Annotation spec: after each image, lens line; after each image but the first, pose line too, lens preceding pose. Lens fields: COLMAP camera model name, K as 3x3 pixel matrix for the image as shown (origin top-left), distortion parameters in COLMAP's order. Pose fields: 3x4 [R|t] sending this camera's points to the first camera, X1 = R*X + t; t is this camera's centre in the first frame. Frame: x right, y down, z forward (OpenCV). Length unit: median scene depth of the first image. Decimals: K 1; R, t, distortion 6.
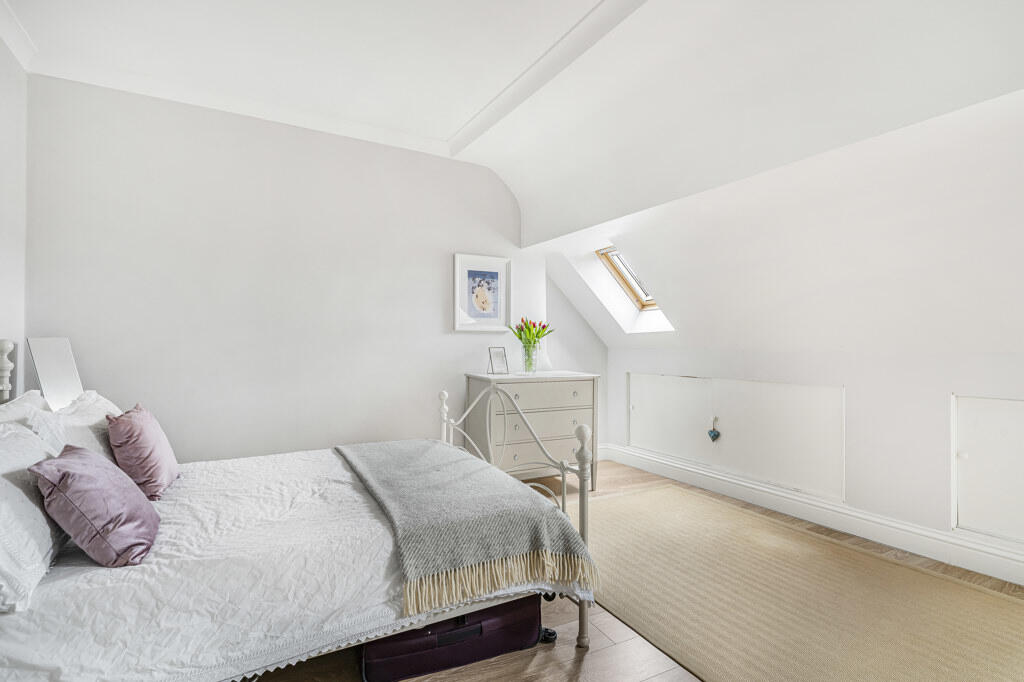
lens RADIAL K [[489.6, 0, 511.3], [0, 489.6, 342.6], [0, 0, 1]] dist [-0.004316, -0.004787]
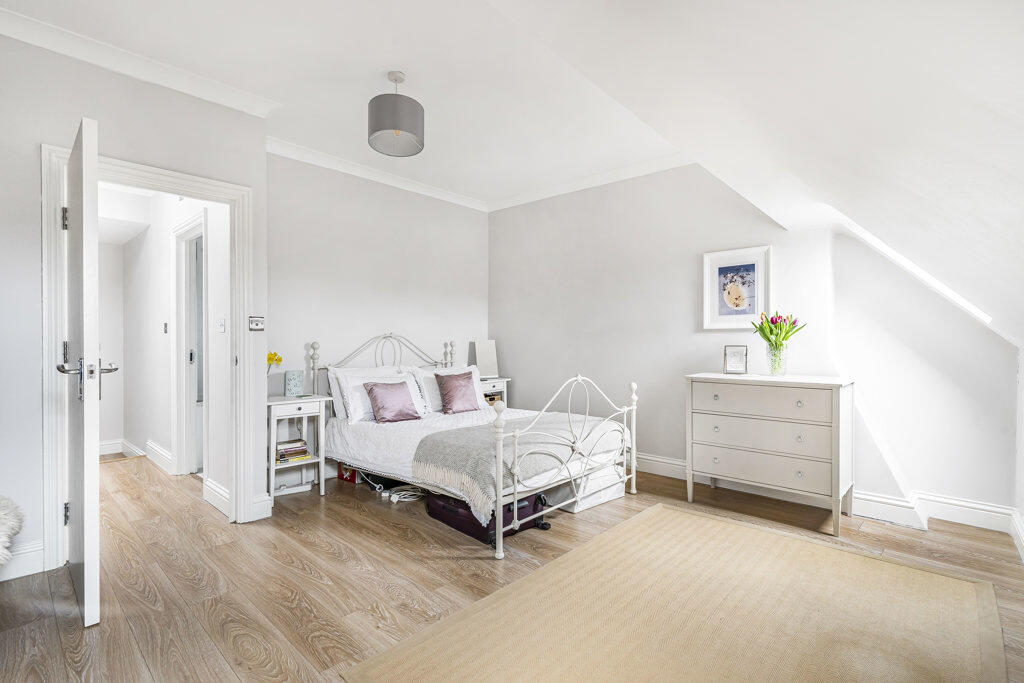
lens RADIAL K [[489.6, 0, 513.1], [0, 489.6, 342.7], [0, 0, 1]] dist [-0.004316, -0.004787]
pose [[0.307731, -0.002558, -0.951470, 0.716633], [0.004942, 0.999987, -0.001090, 0.002601], [0.951460, -0.004367, 0.307740, 0.295760]]
